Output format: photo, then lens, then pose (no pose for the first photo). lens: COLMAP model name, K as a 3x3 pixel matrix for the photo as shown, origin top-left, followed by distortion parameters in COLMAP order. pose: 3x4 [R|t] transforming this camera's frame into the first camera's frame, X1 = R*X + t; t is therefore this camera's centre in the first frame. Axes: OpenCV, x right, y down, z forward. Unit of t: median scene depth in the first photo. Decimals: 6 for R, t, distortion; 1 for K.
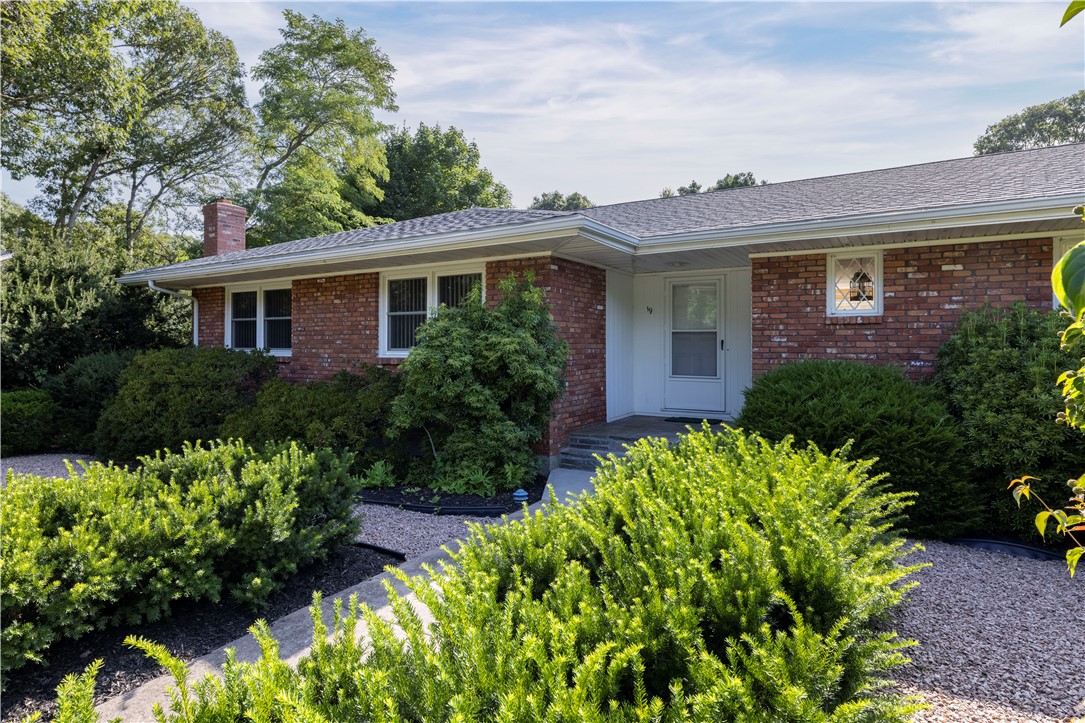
lens RADIAL K [[601.4, 0, 520.7], [0, 601.4, 344.4], [0, 0, 1]] dist [-0.000765, -0.000032]
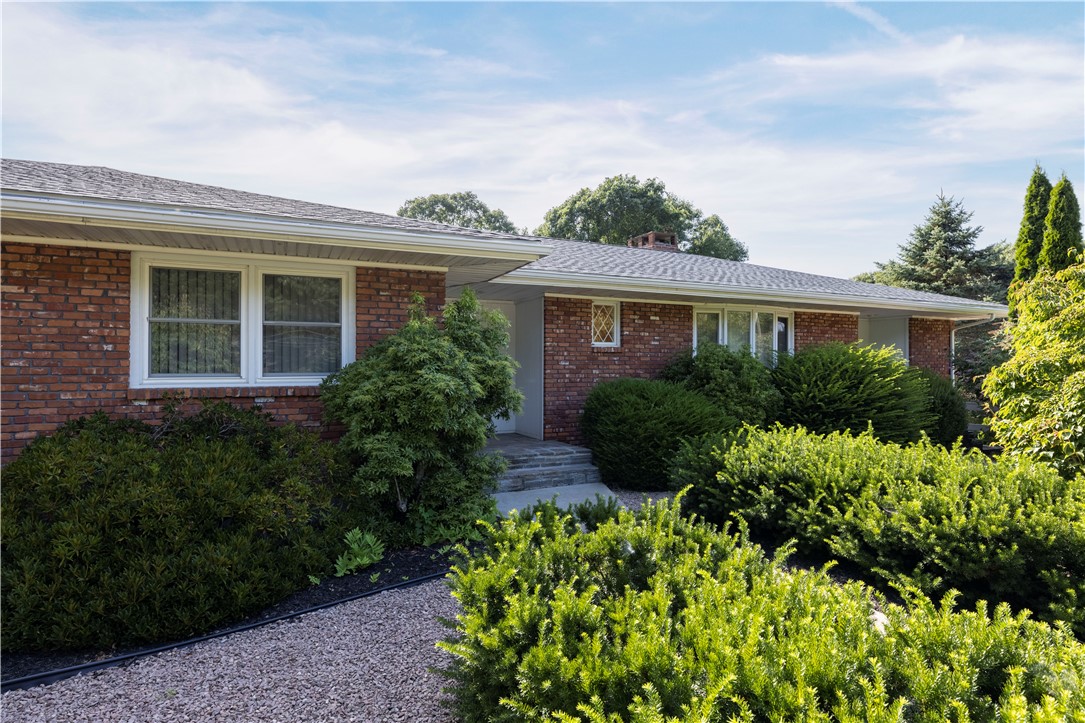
lens RADIAL K [[578.2, 0, 542.5], [0, 578.2, 361.5], [0, 0, 1]] dist [-0.001988, -0.000185]
pose [[0.526577, 0.007378, 0.850095, -0.615748], [-0.000097, 0.999963, -0.008619, -0.001295], [-0.850127, 0.004456, 0.526558, 0.388490]]
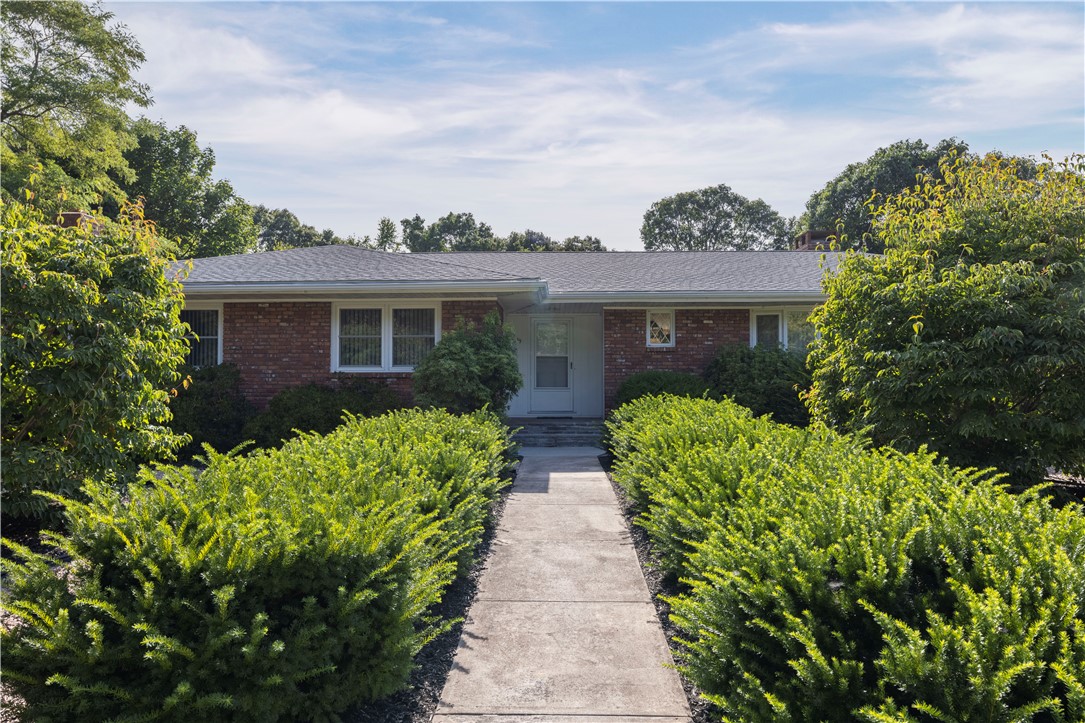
lens RADIAL K [[699.5, 0, 542.5], [0, 699.5, 361.5], [0, 0, 1]] dist [0.003268, -0.004205]
pose [[0.856987, 0.016067, 0.515087, -0.705809], [0.001274, 0.999445, -0.033296, 0.055558], [-0.515336, 0.029190, 0.856491, -0.493829]]
